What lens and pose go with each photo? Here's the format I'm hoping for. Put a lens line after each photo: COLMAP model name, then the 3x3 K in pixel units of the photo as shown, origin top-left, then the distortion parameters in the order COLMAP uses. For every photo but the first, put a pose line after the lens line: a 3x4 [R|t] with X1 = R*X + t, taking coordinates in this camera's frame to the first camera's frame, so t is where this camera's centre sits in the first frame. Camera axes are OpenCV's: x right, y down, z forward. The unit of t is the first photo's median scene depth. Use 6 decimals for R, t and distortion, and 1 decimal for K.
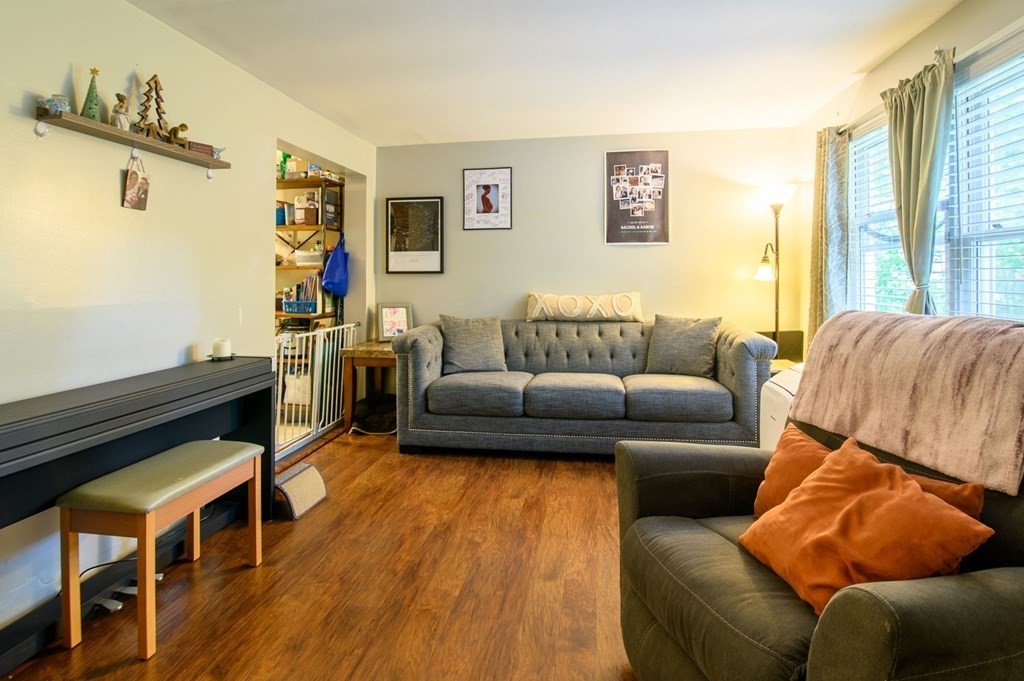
lens RADIAL K [[475.5, 0, 540.3], [0, 475.5, 271.8], [0, 0, 1]] dist [-0.016958, 0.000919]
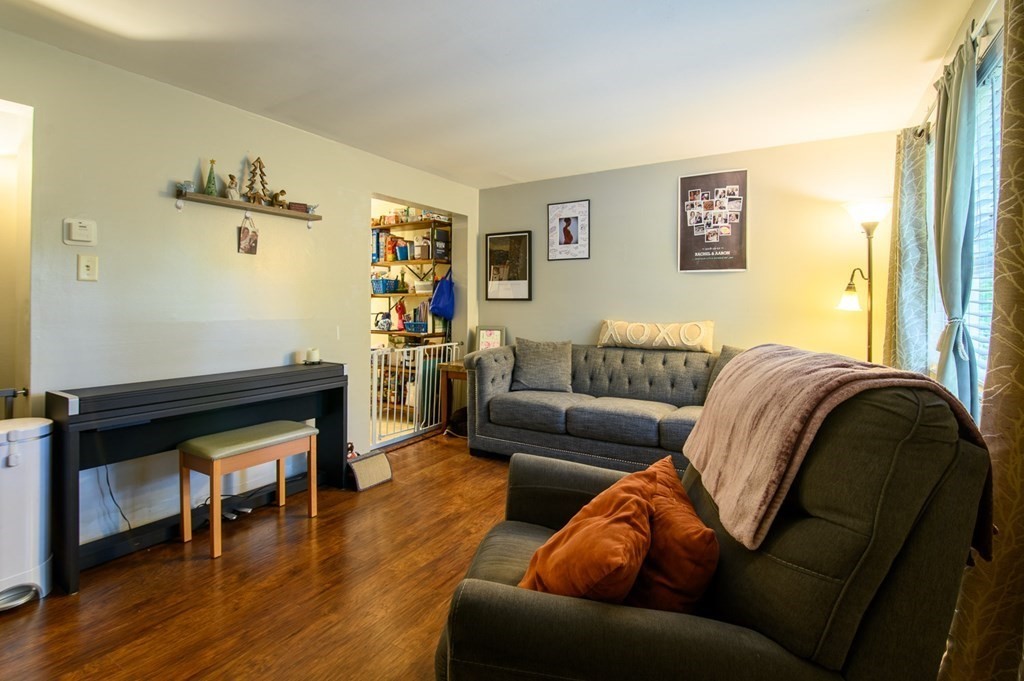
lens RADIAL K [[475.5, 0, 576.5], [0, 475.5, 306.9], [0, 0, 1]] dist [-0.016958, 0.000919]
pose [[0.934609, 0.011691, -0.355484, 0.320153], [-0.005972, 0.999835, 0.017183, -0.001705], [0.355626, -0.013937, 0.934524, 0.008707]]
